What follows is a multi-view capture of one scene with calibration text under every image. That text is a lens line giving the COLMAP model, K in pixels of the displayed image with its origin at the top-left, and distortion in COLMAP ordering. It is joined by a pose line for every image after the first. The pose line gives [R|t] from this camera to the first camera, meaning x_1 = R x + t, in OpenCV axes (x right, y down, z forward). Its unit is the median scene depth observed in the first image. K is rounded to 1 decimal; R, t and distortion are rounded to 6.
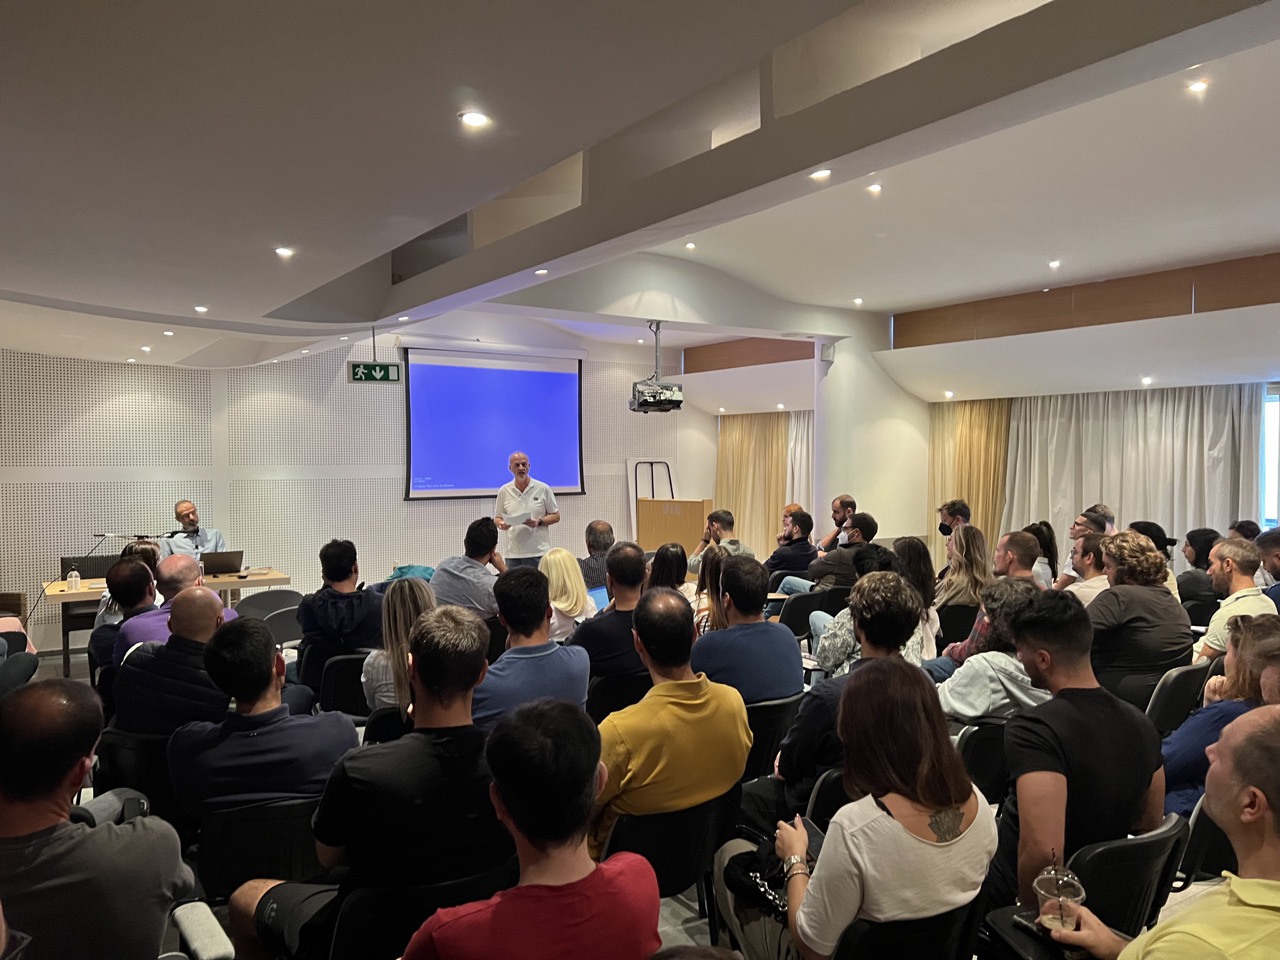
lens RADIAL K [[957.7, 0, 644.8], [0, 957.7, 486.3], [0, 0, 1]] dist [0.076025, -0.086145]
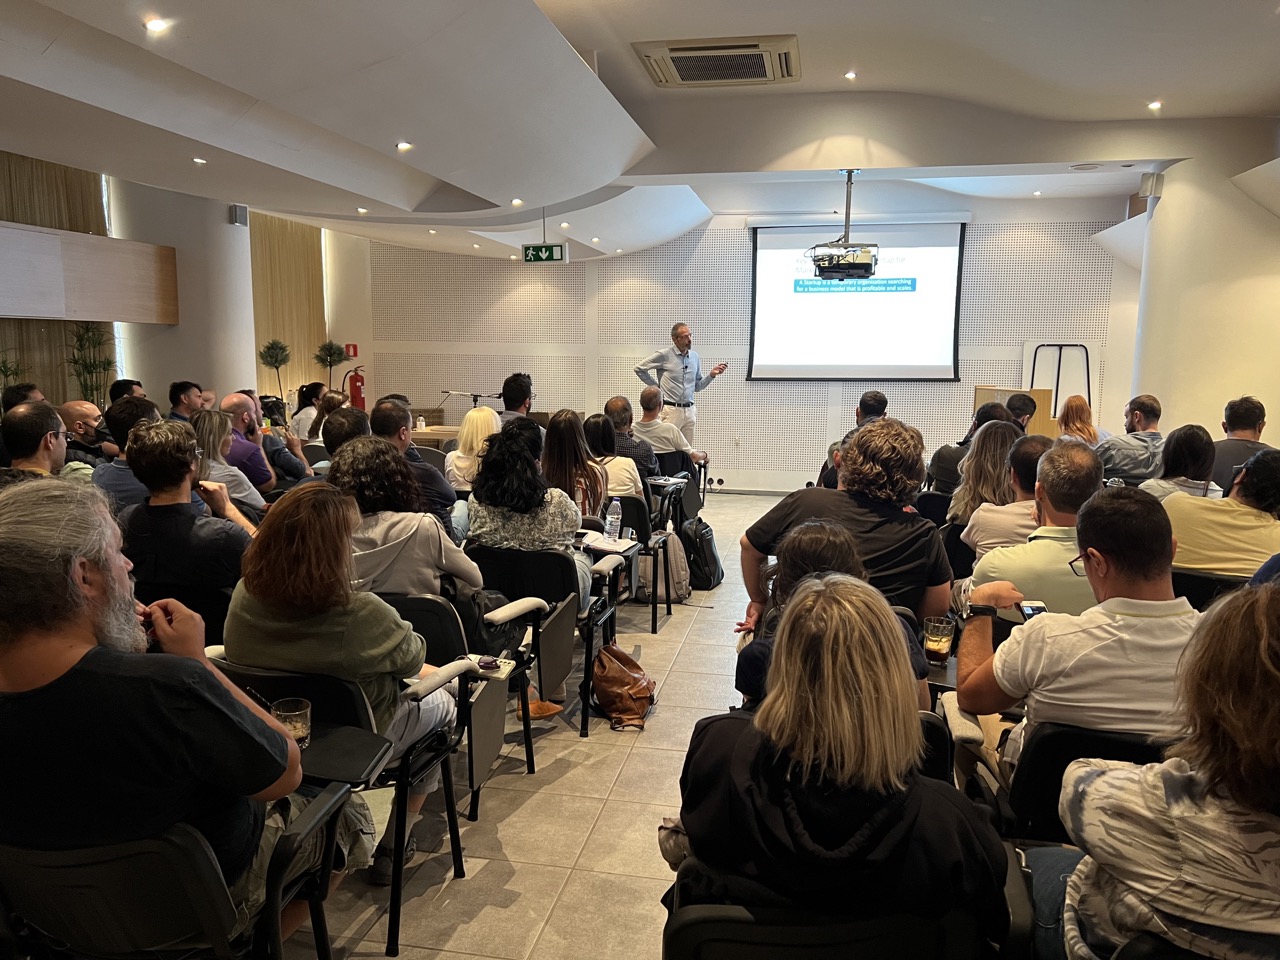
lens RADIAL K [[957.7, 0, 630.1], [0, 957.7, 496.8], [0, 0, 1]] dist [0.076025, -0.086145]
pose [[0.701017, 0.114660, -0.703866, 0.520888], [-0.031987, 0.991052, 0.129584, 0.012382], [0.712427, -0.068326, 0.698412, 0.228869]]
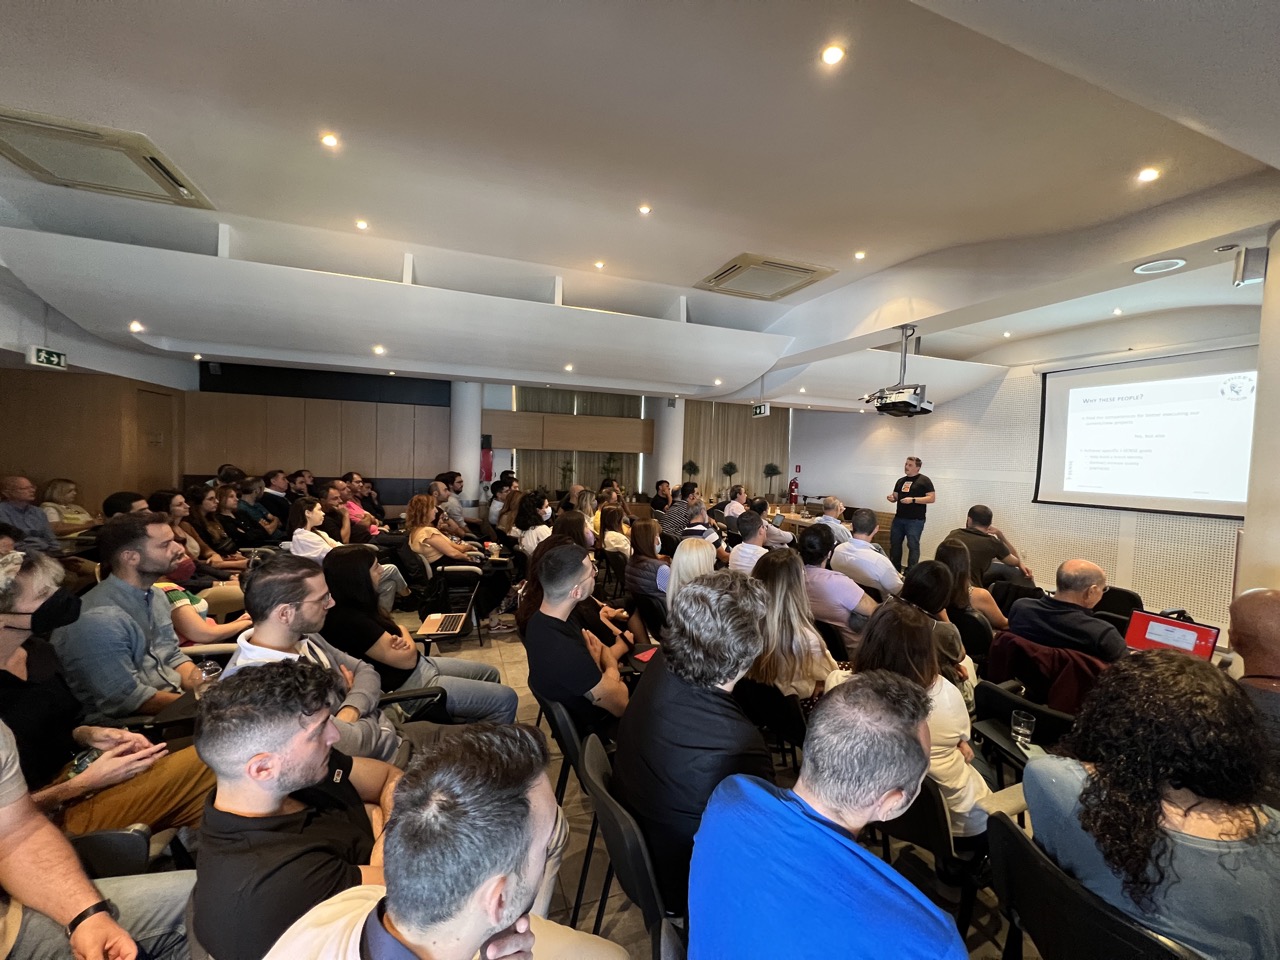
lens RADIAL K [[522.6, 0, 638.1], [0, 522.6, 476.3], [0, 0, 1]] dist [-0.000203, 0.000018]
pose [[-0.226998, 0.028283, -0.973485, 0.631336], [-0.063921, 0.996990, 0.043871, -0.017929], [0.971795, 0.072185, -0.224506, 0.856628]]
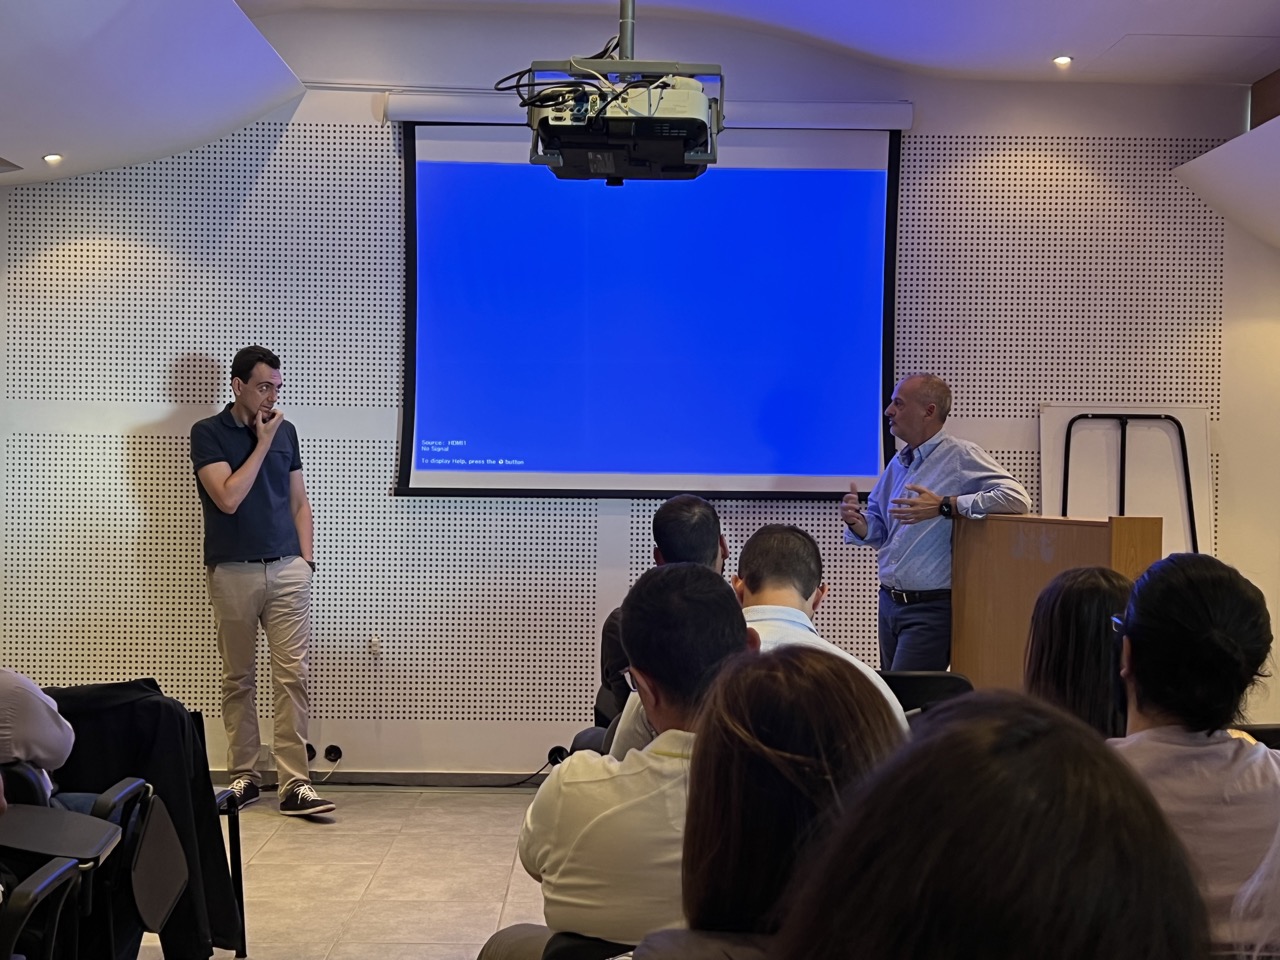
lens RADIAL K [[1622.8, 0, 631.1], [0, 1622.8, 487.8], [0, 0, 1]] dist [0.126153, 0.000000]
pose [[0.836272, 0.022296, -0.547862, 0.279227], [-0.033170, 0.999400, -0.009959, 0.020093], [0.547311, 0.026501, 0.836510, 0.603428]]
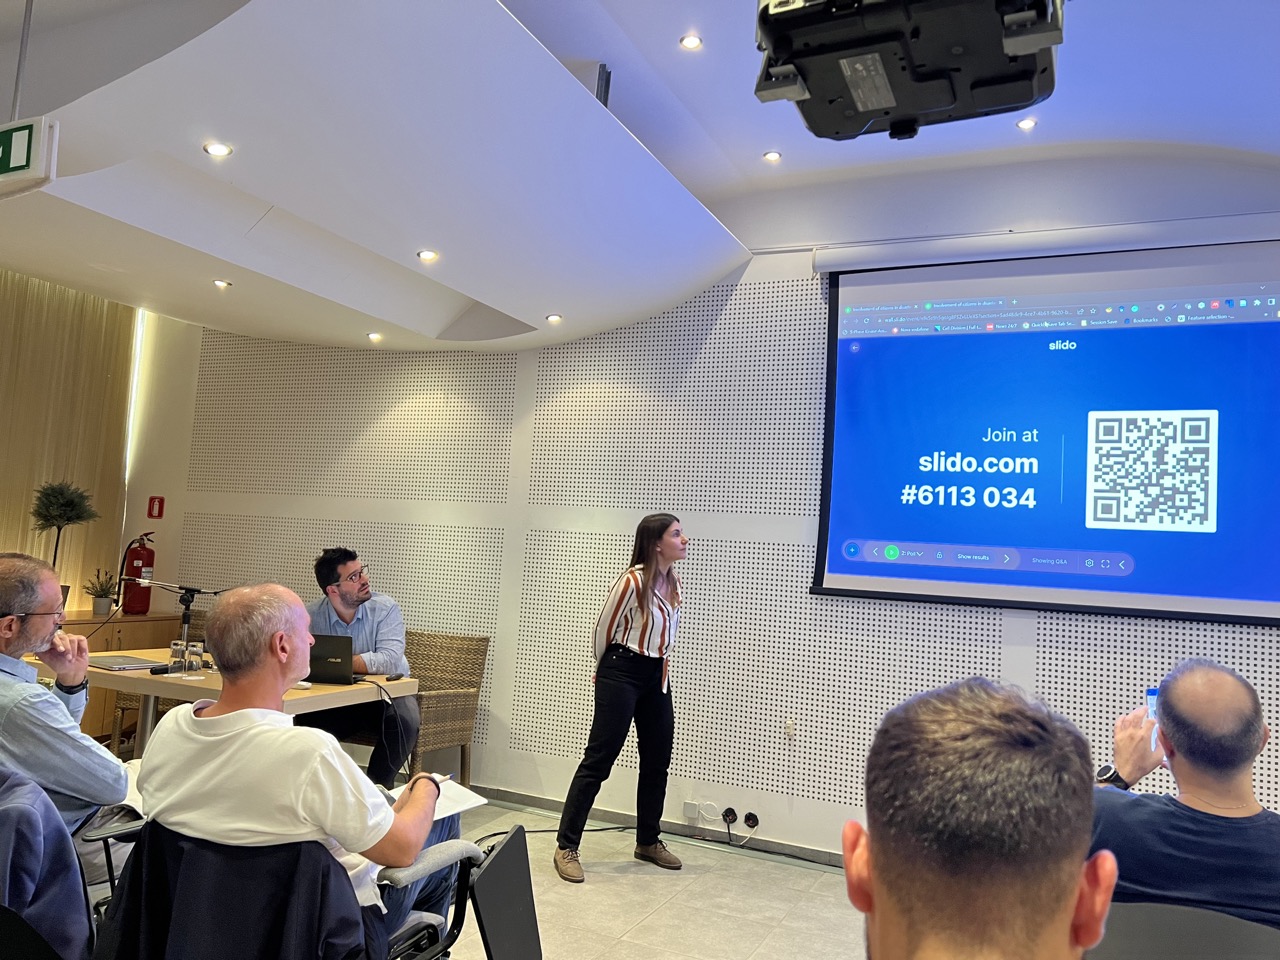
lens RADIAL K [[957.7, 0, 641.0], [0, 957.7, 480.7], [0, 0, 1]] dist [0.076025, -0.086145]
pose [[0.521151, -0.034557, -0.852765, 0.137829], [-0.087959, 0.991685, -0.093941, 0.015241], [0.848920, 0.123966, 0.513778, 0.876818]]
